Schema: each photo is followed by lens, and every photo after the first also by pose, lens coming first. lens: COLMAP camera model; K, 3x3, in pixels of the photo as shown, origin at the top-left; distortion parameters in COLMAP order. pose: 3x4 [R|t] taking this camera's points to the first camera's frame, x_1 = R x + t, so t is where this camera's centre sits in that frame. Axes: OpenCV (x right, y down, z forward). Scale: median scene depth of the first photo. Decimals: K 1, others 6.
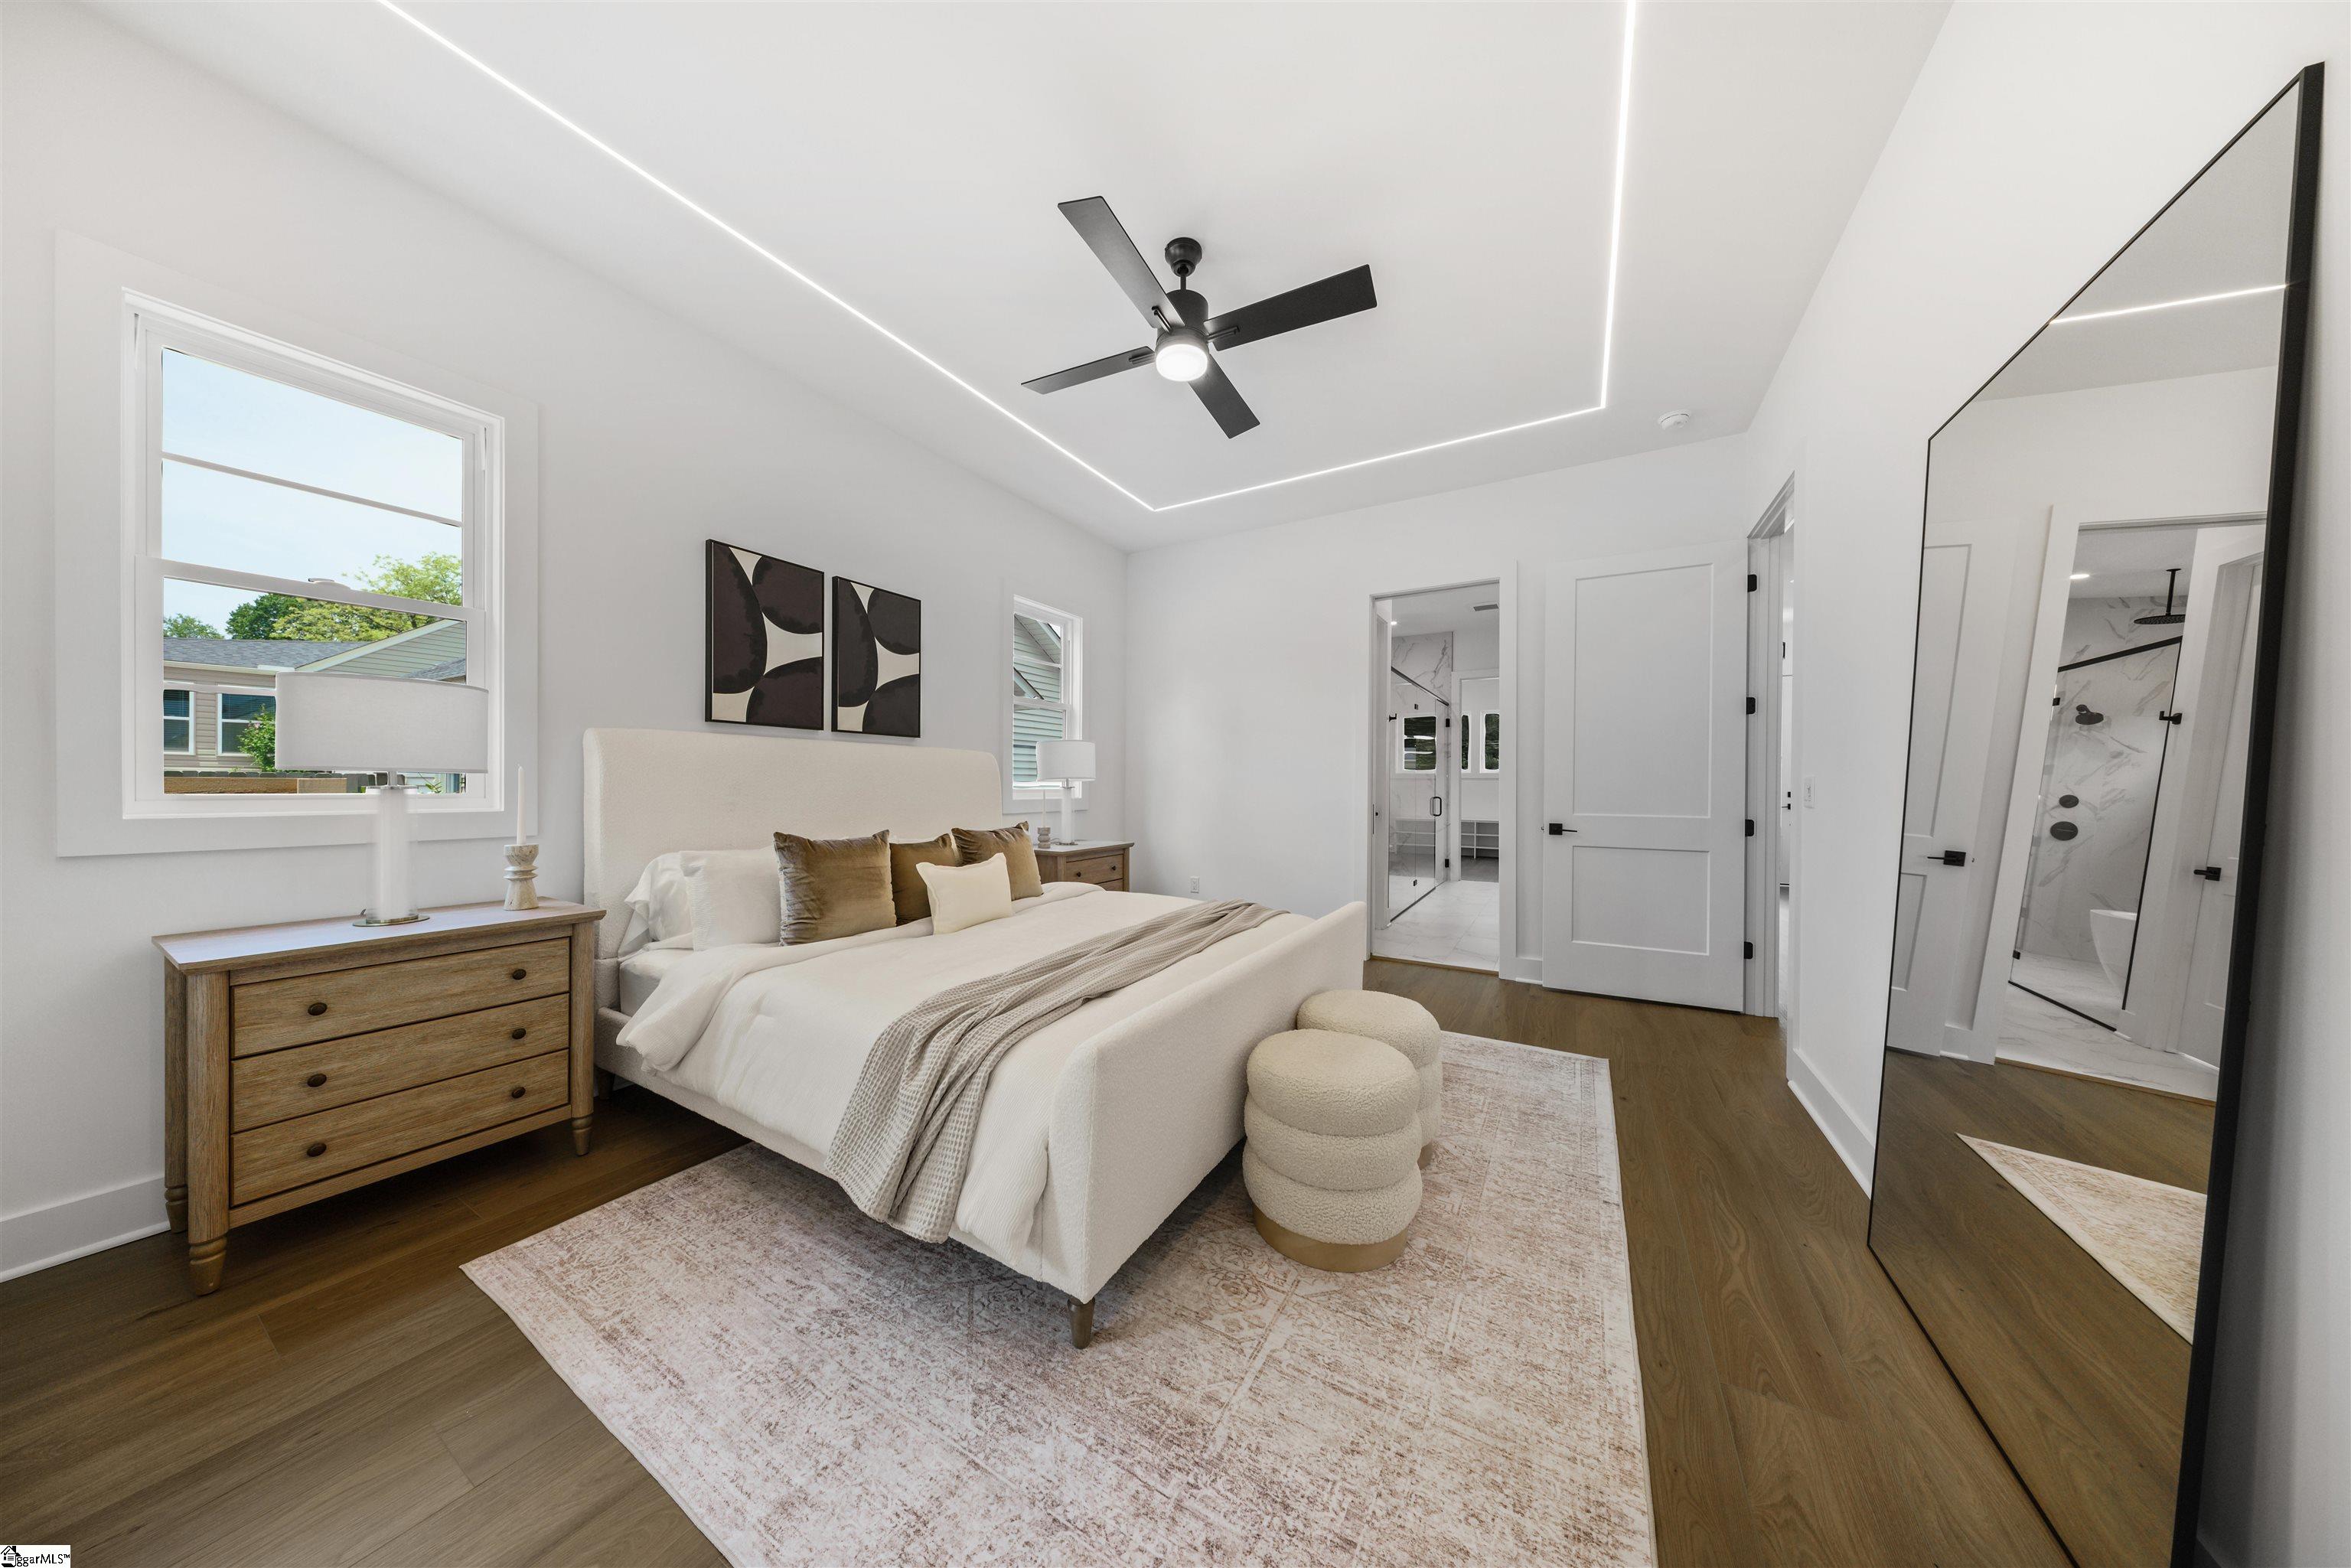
lens RADIAL K [[689.0, 0, 1170.0], [0, 689.0, 791.1], [0, 0, 1]] dist [0.000965, -0.000048]
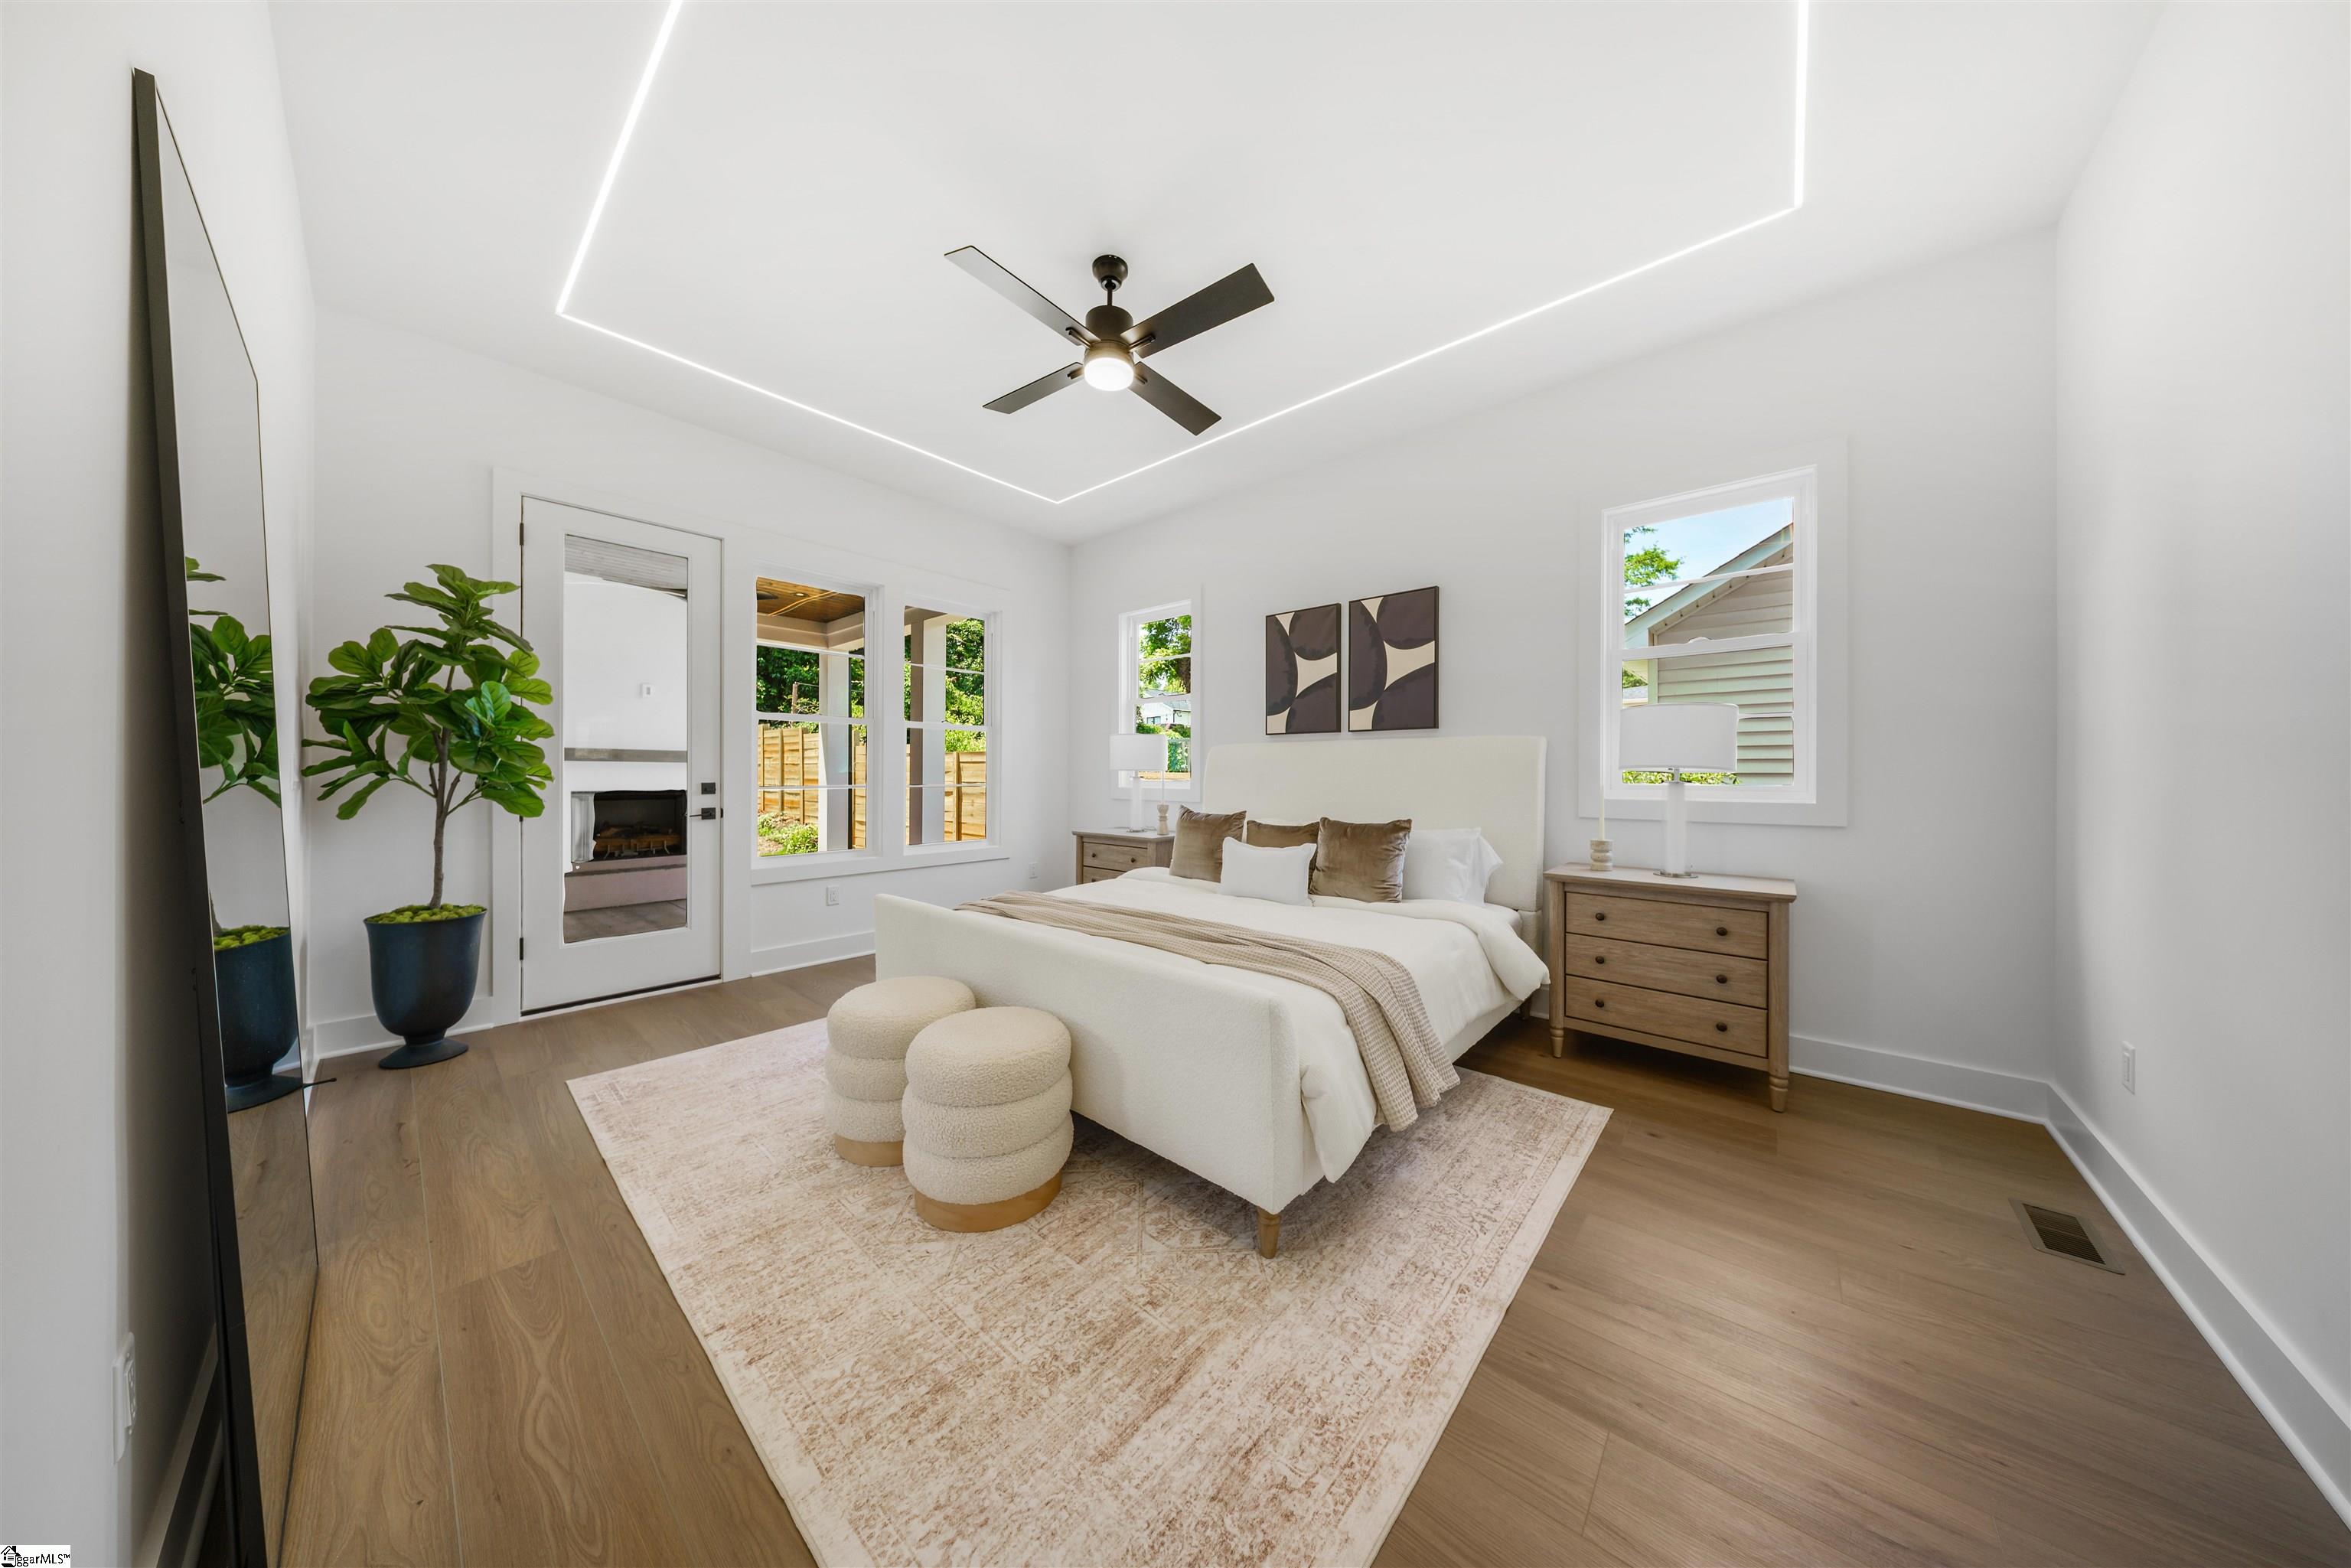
lens RADIAL K [[689.0, 0, 1176.4], [0, 689.0, 774.3], [0, 0, 1]] dist [0.000965, -0.000048]
pose [[-0.184664, -0.004089, -0.982793, 0.808078], [-0.014889, 0.999888, -0.001363, -0.008387], [0.982689, 0.014381, -0.184704, 1.019314]]
